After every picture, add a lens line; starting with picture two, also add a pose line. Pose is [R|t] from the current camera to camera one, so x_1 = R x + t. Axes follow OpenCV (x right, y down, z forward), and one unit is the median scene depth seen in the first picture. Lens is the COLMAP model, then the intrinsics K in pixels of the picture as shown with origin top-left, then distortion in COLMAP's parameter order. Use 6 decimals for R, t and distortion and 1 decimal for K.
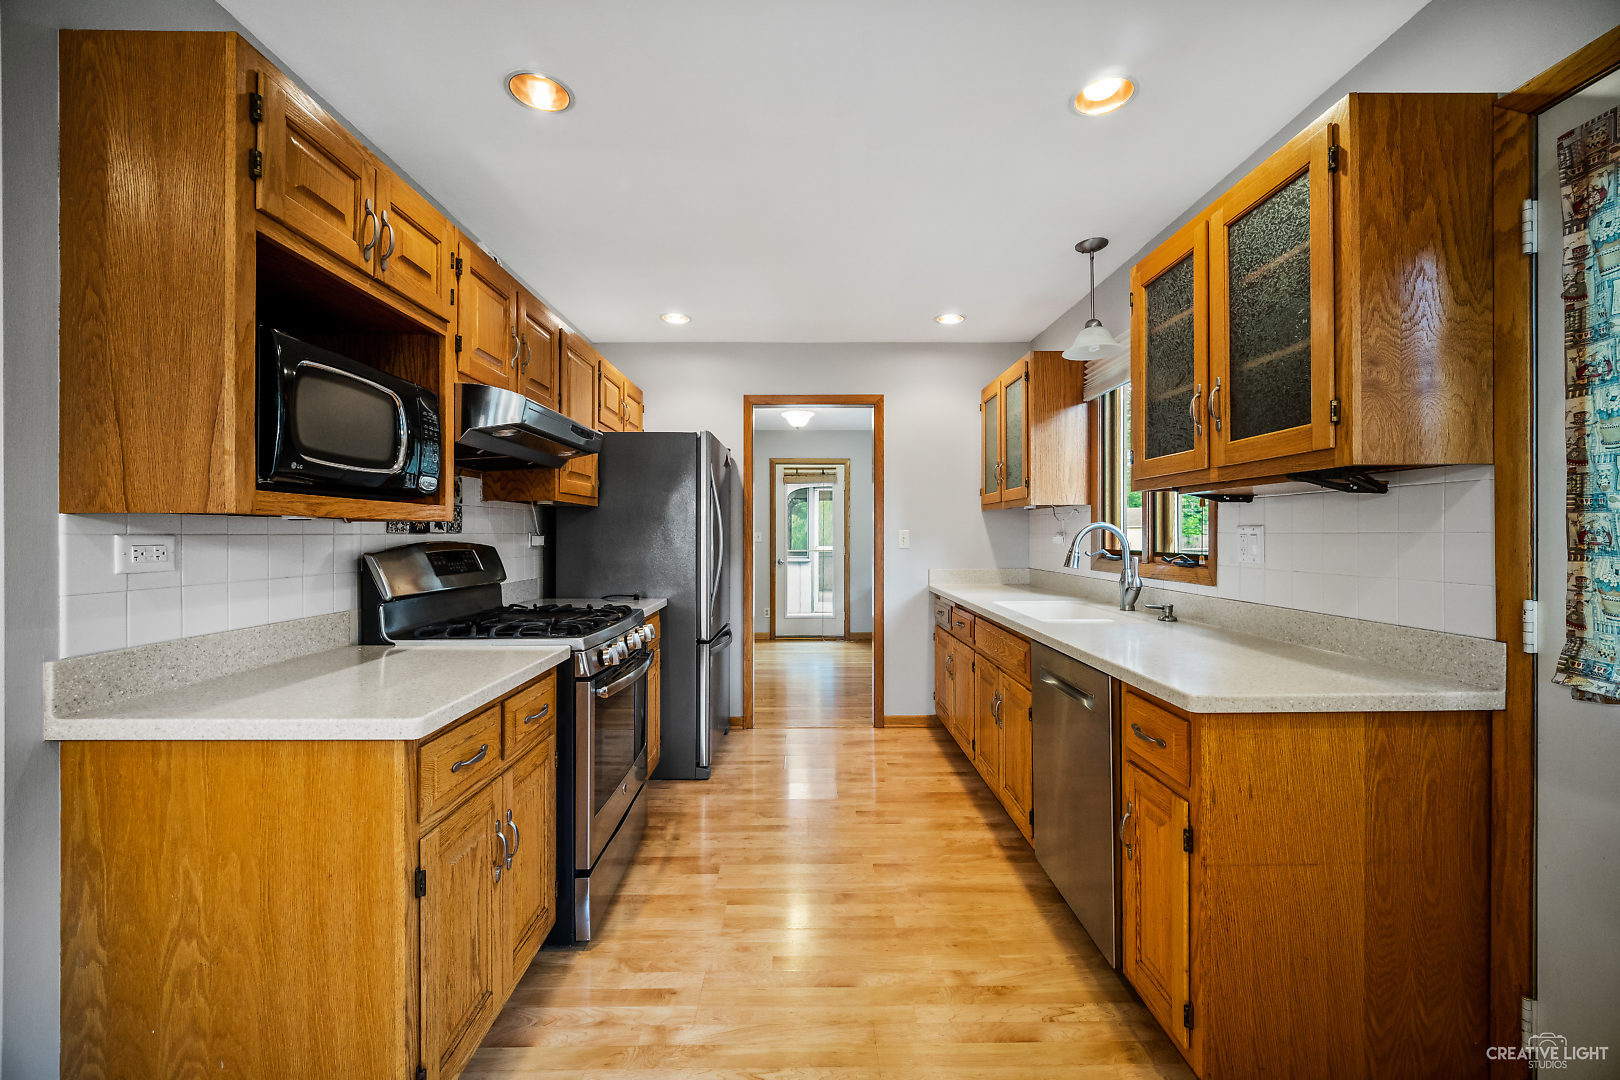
lens RADIAL K [[652.1, 0, 806.4], [0, 652.1, 536.5], [0, 0, 1]] dist [0.002964, 0.000483]
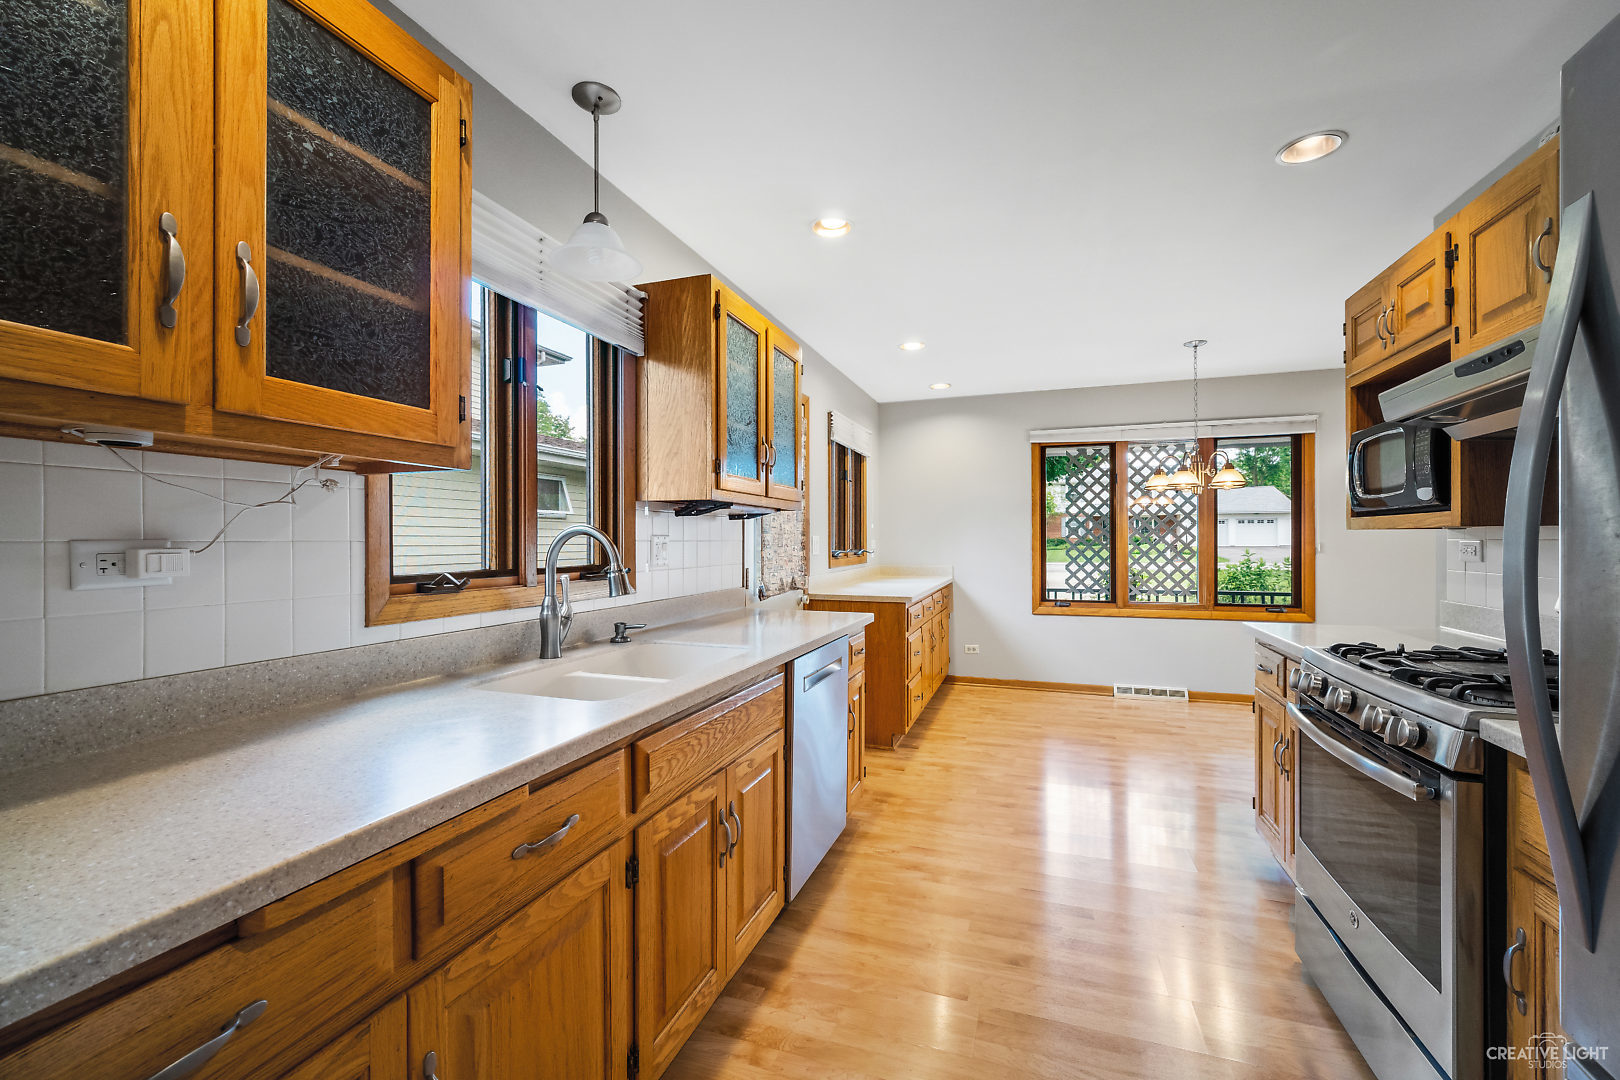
lens RADIAL K [[652.1, 0, 801.2], [0, 652.1, 541.0], [0, 0, 1]] dist [0.002964, 0.000483]
pose [[-0.935383, -0.002467, 0.353628, 0.020930], [0.000210, 0.999972, 0.007531, -0.014656], [-0.353636, 0.007118, -0.935356, 1.852241]]
